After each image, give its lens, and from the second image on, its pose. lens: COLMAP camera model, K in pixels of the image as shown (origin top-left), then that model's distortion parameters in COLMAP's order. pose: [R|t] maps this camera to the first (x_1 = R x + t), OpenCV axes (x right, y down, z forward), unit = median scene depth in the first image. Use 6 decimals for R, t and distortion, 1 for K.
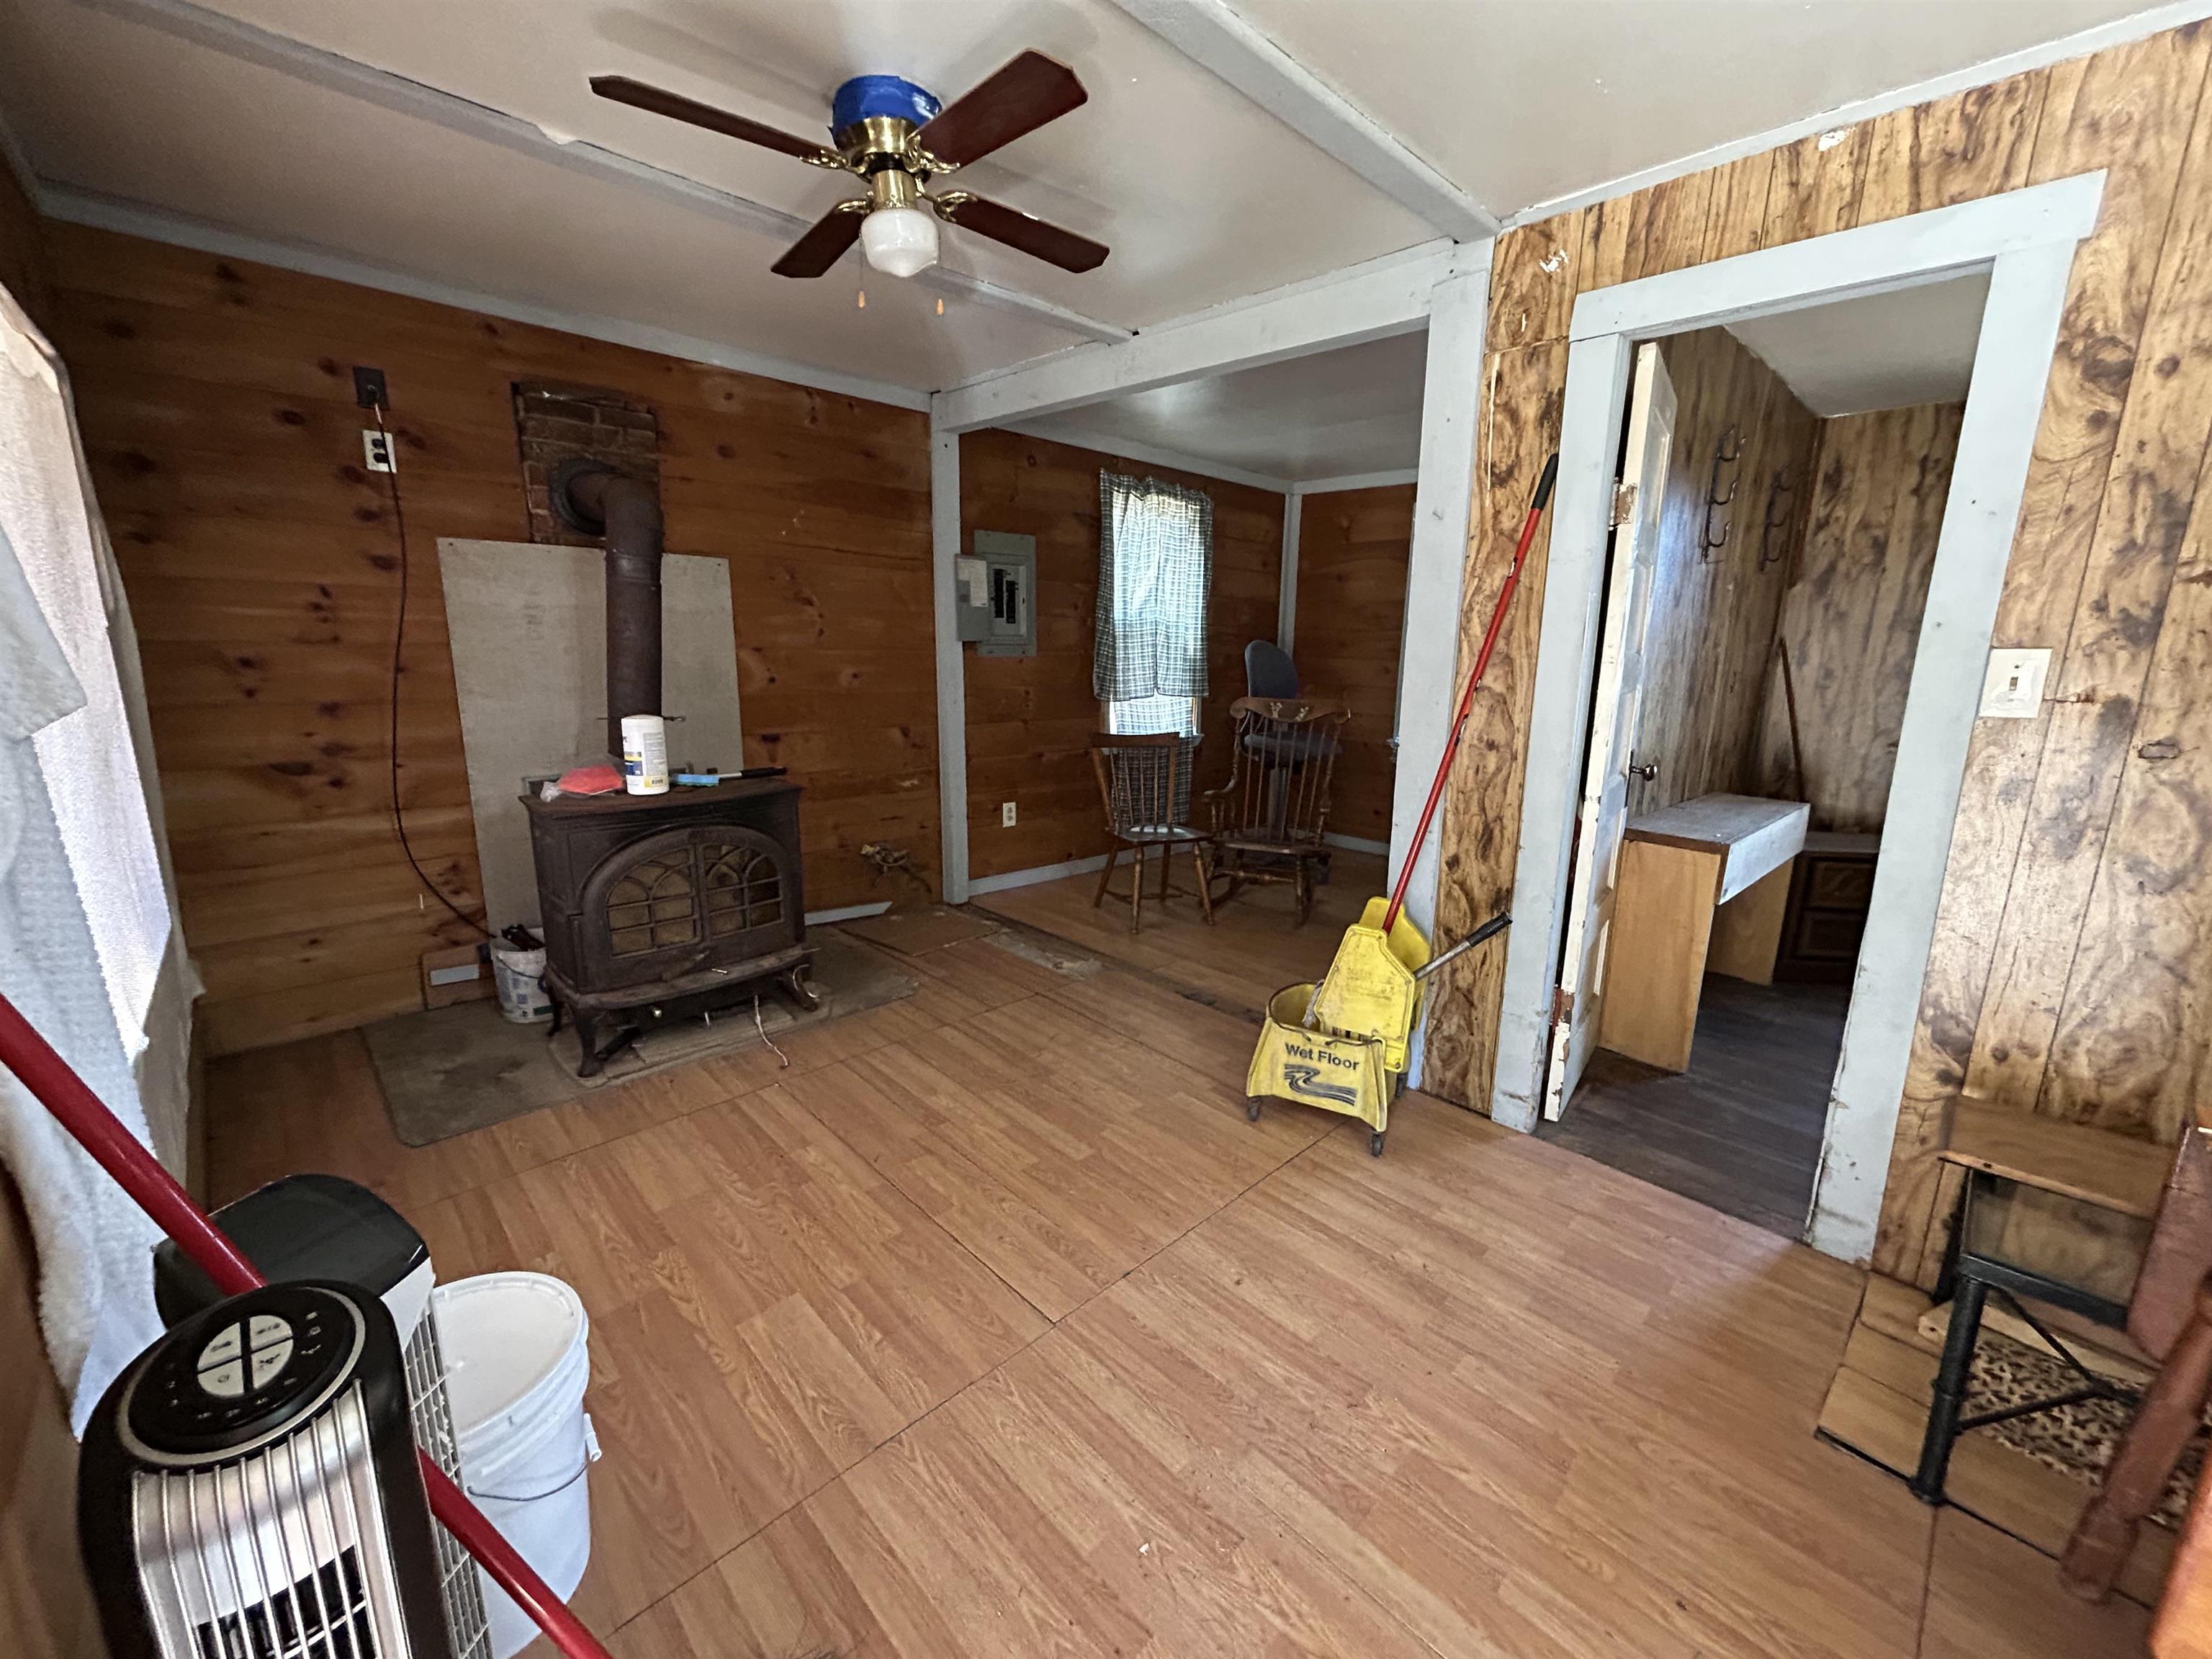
lens RADIAL K [[891.6, 0, 1104.6], [0, 891.6, 829.2], [0, 0, 1]] dist [-0.004561, 0.000365]
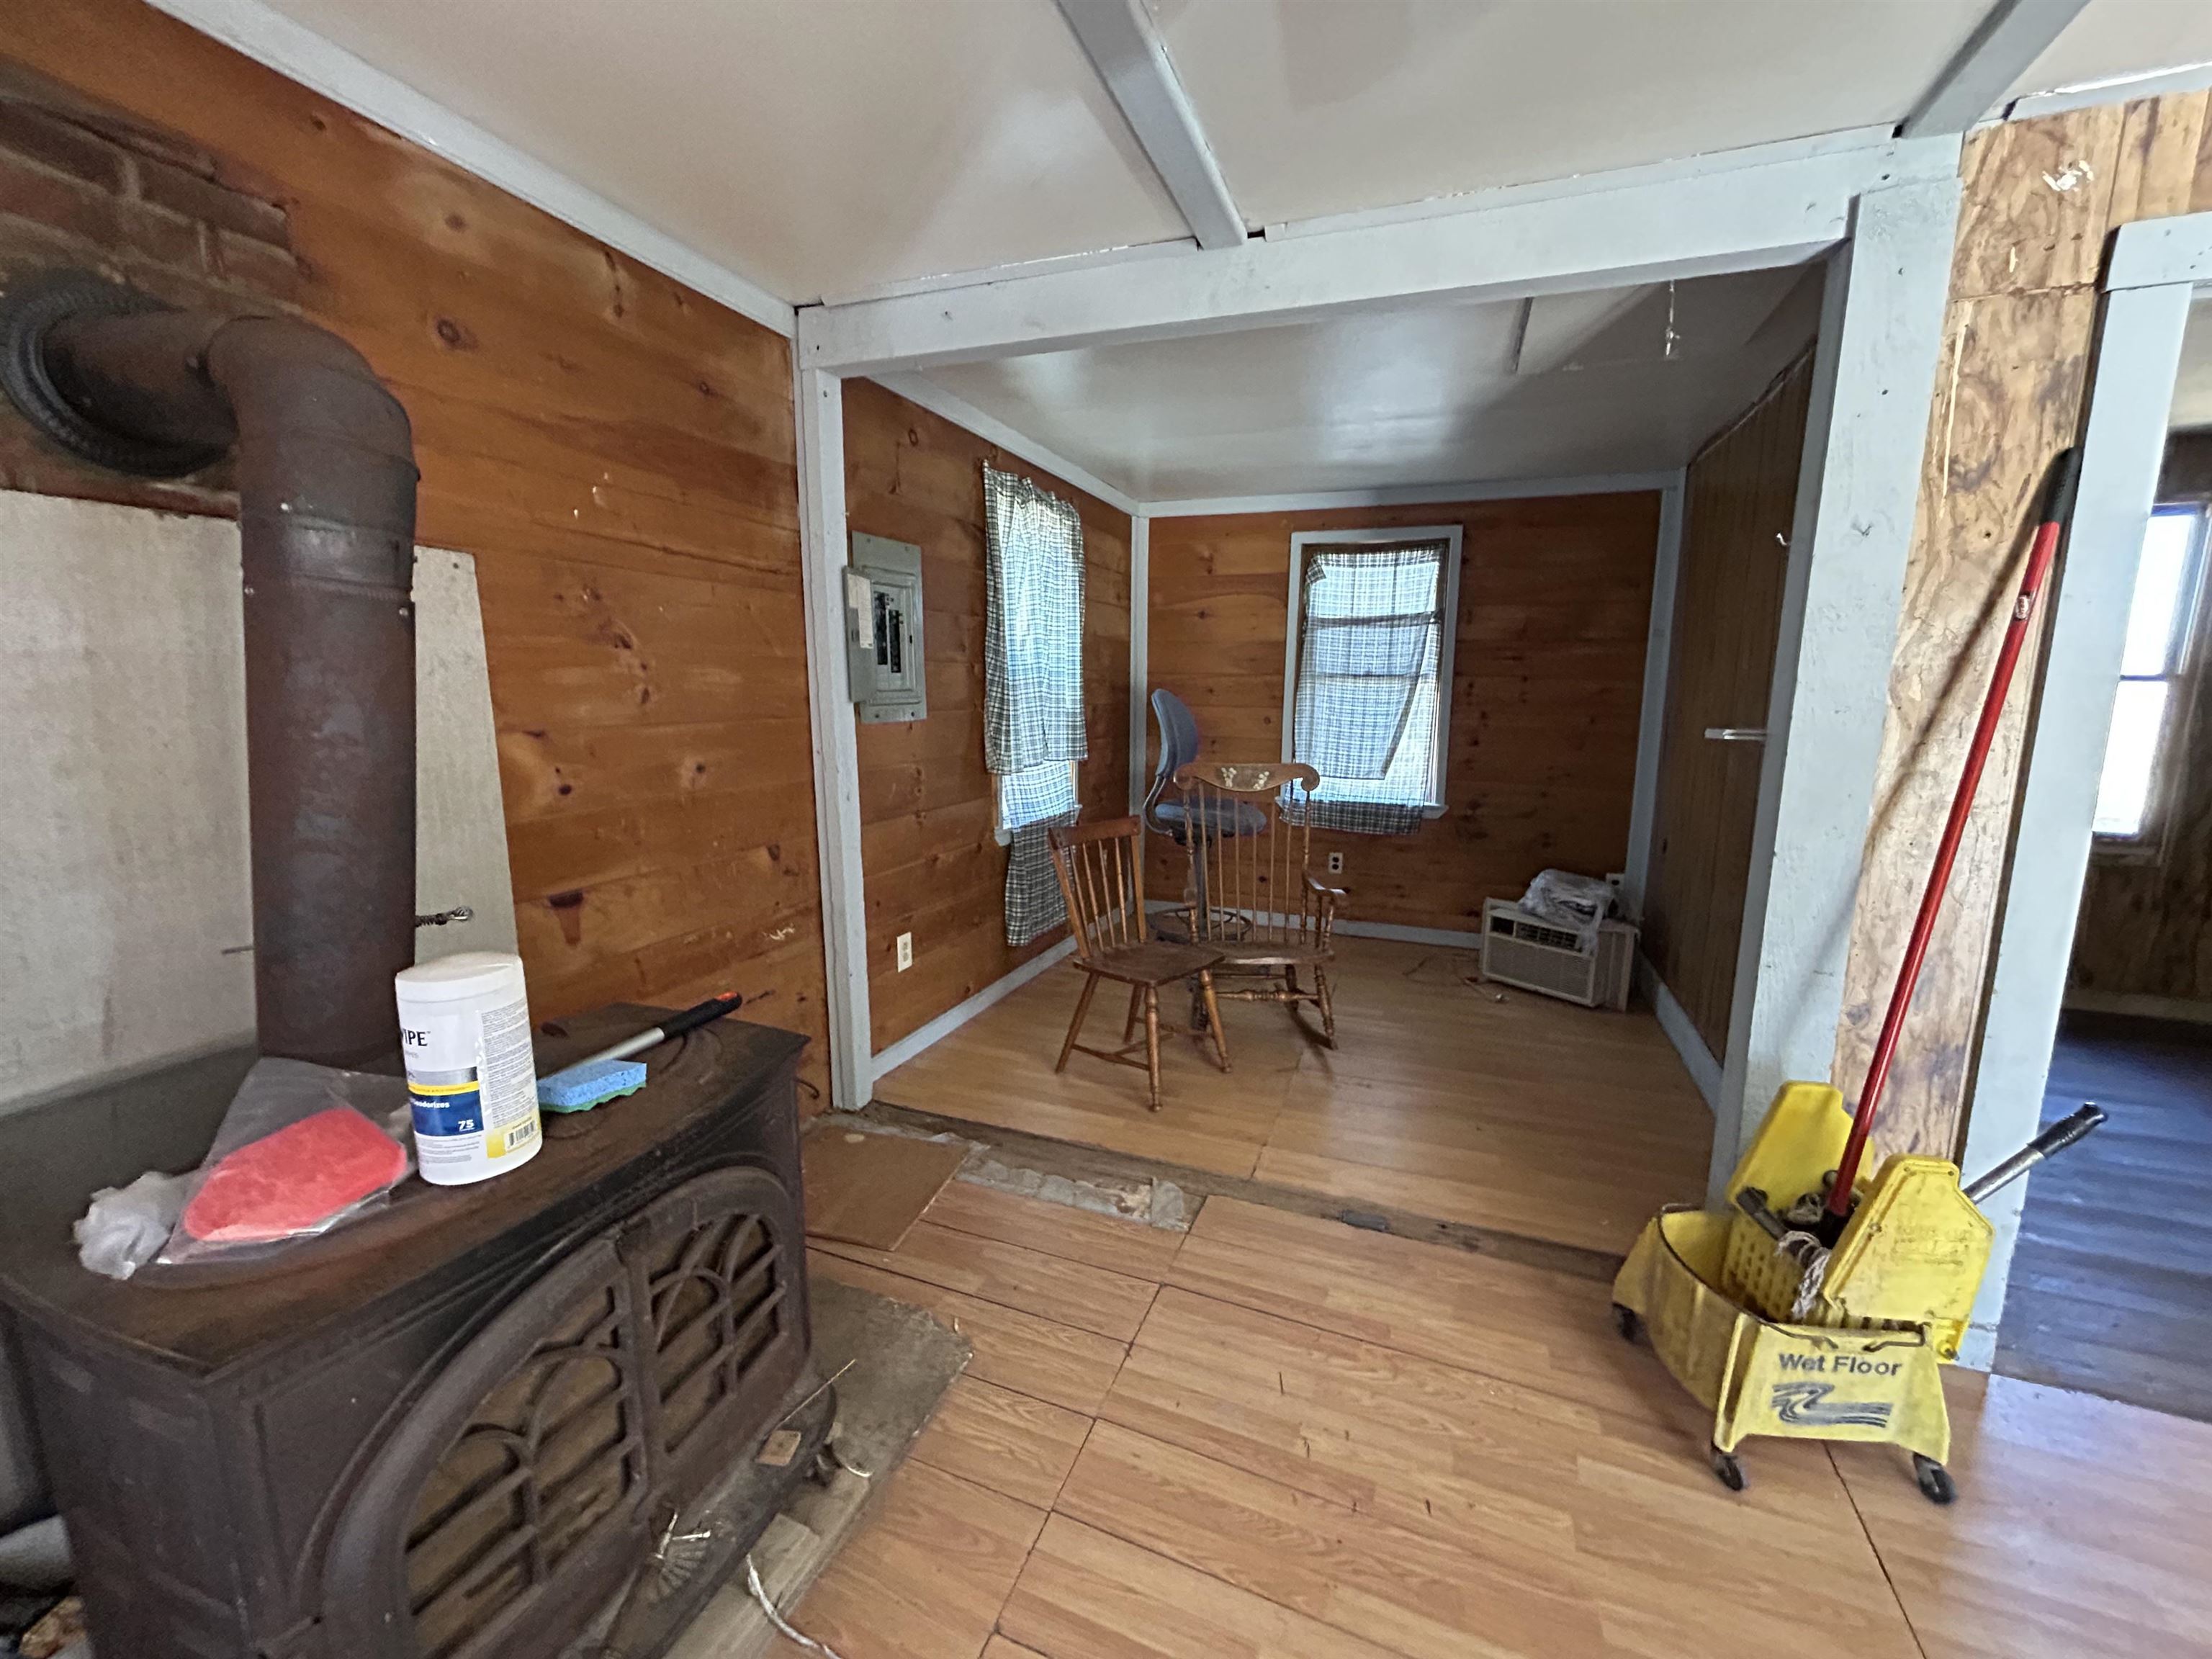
lens RADIAL K [[892.2, 0, 1103.1], [0, 892.2, 825.0], [0, 0, 1]] dist [0.005408, -0.000594]
pose [[0.909971, -0.078513, 0.407171, -0.346888], [0.095264, 0.995231, -0.020995, -0.122083], [-0.403580, 0.057894, 0.913111, 0.456432]]
